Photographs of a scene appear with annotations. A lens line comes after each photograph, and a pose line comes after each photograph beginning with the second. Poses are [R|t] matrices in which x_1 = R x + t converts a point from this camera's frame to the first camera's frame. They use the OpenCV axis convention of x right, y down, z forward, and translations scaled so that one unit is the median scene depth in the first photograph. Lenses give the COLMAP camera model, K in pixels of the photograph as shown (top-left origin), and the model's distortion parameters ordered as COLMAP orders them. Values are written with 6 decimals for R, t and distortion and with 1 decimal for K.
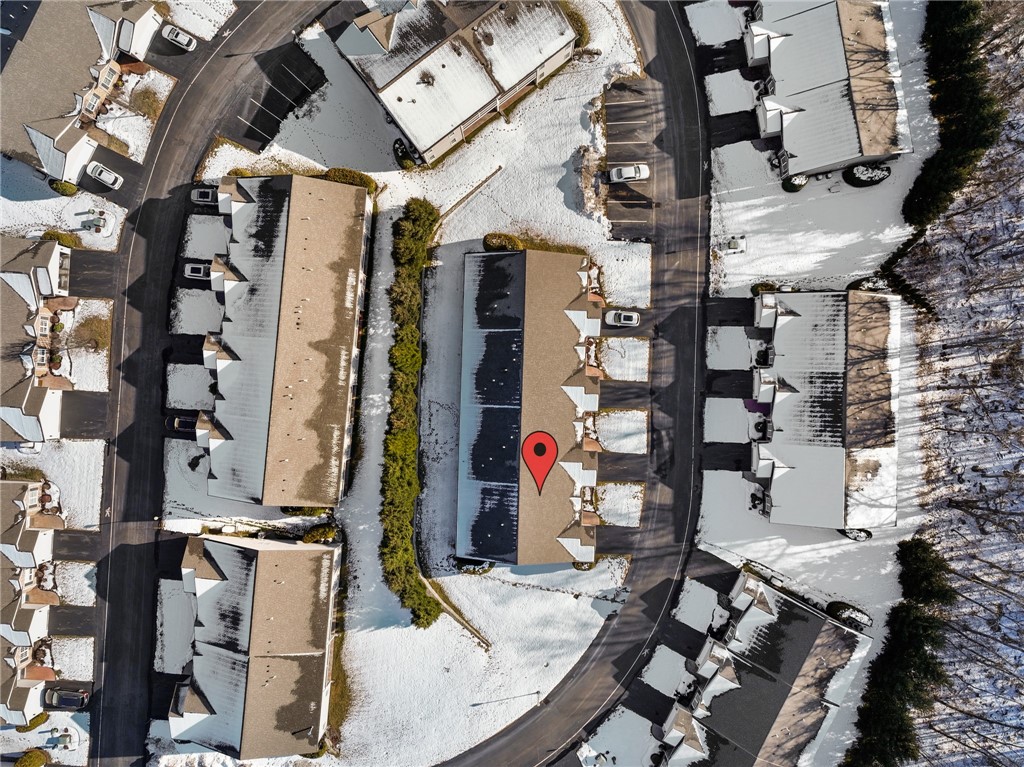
lens RADIAL K [[718.0, 0, 512.0], [0, 718.0, 383.5], [0, 0, 1]] dist [0.001638, 0.009024]
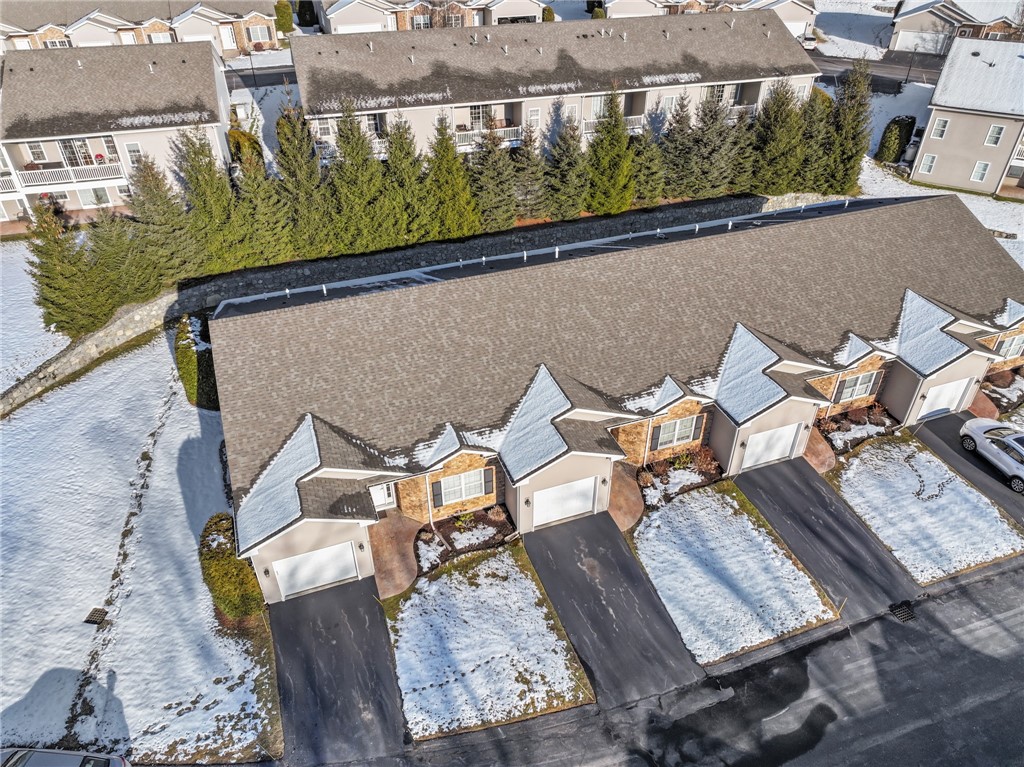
lens RADIAL K [[718.0, 0, 512.0], [0, 718.0, 383.5], [0, 0, 1]] dist [0.001638, 0.009024]
pose [[0.369353, 0.562493, -0.739717, 0.298005], [-0.929268, 0.228998, -0.289865, 0.212699], [0.006346, 0.794457, 0.607287, 0.776292]]
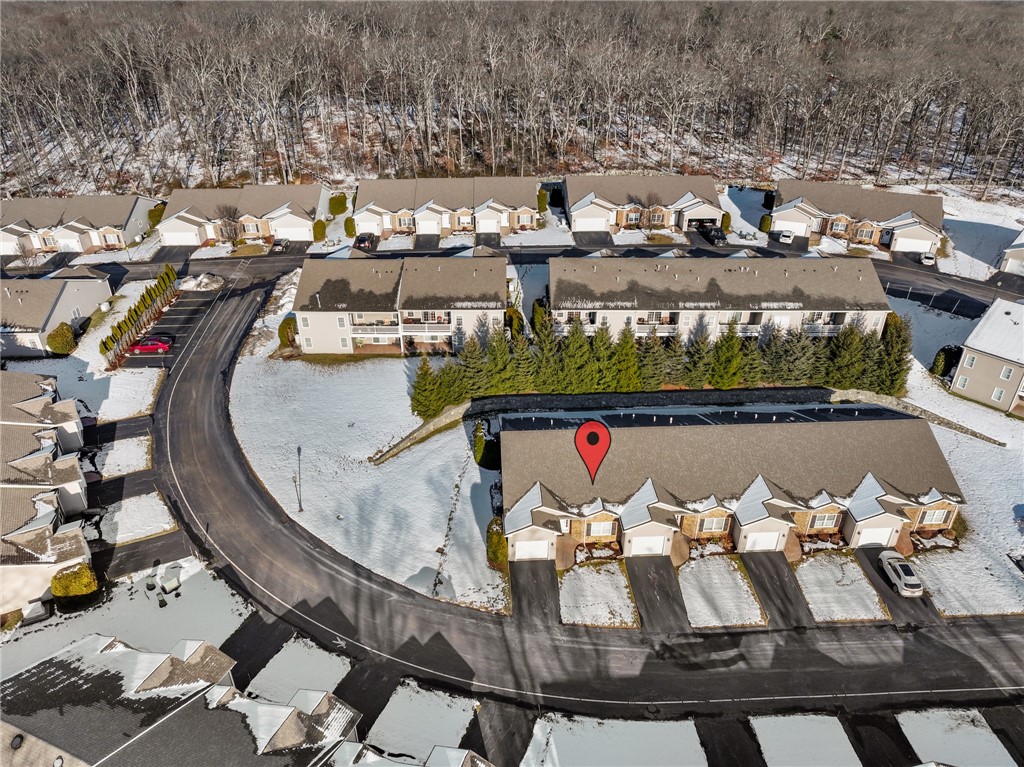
lens RADIAL K [[718.0, 0, 512.0], [0, 718.0, 383.5], [0, 0, 1]] dist [0.001638, 0.009024]
pose [[0.082101, 0.522985, -0.848378, 0.562597], [-0.996571, 0.051864, -0.064471, 0.268814], [0.010283, 0.850762, 0.525450, 0.544363]]
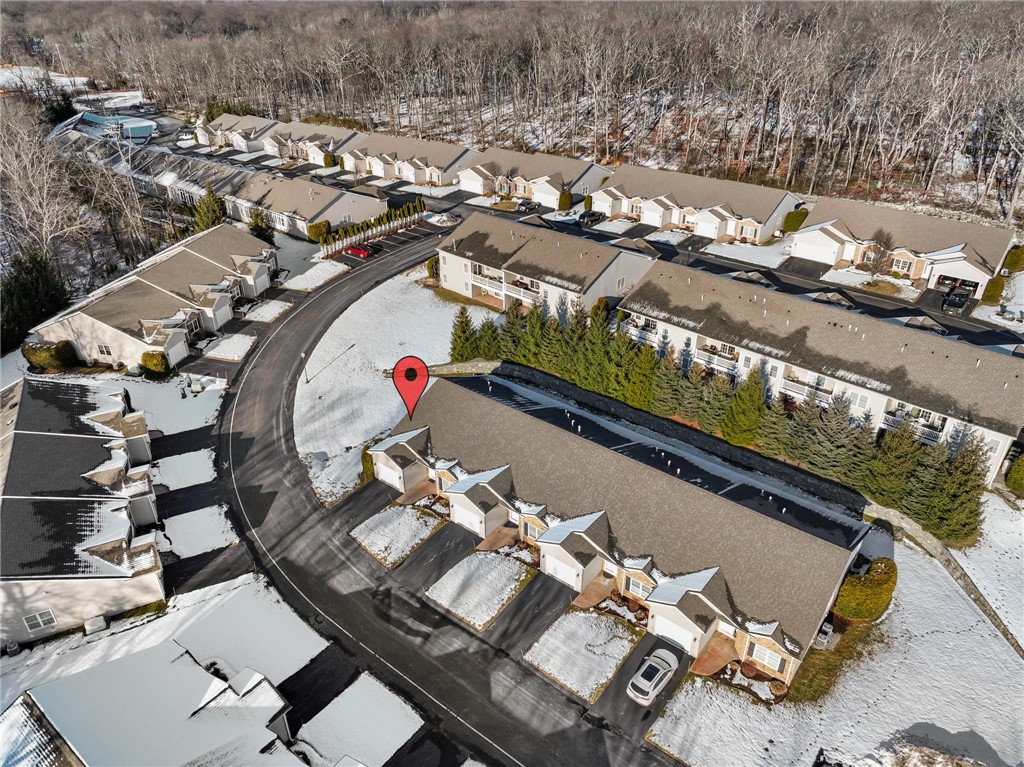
lens RADIAL K [[718.0, 0, 512.0], [0, 718.0, 383.5], [0, 0, 1]] dist [0.001638, 0.009024]
pose [[-0.598957, 0.424122, -0.679243, 0.474079], [-0.800407, -0.291156, 0.524001, -0.217646], [0.024474, 0.857525, 0.513860, 0.563196]]
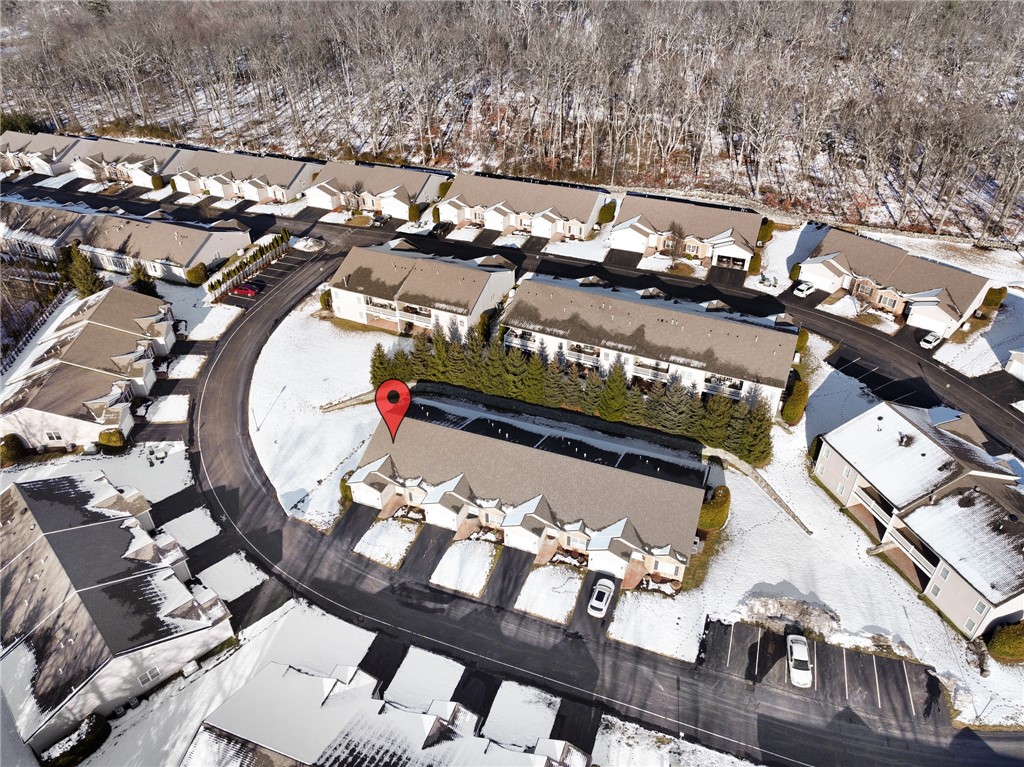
lens RADIAL K [[718.0, 0, 512.0], [0, 718.0, 383.5], [0, 0, 1]] dist [0.001638, 0.009024]
pose [[-0.326033, 0.568686, -0.755181, 0.643562], [-0.945122, -0.178231, 0.273820, -0.171343], [0.021121, 0.803013, 0.595587, 0.353116]]
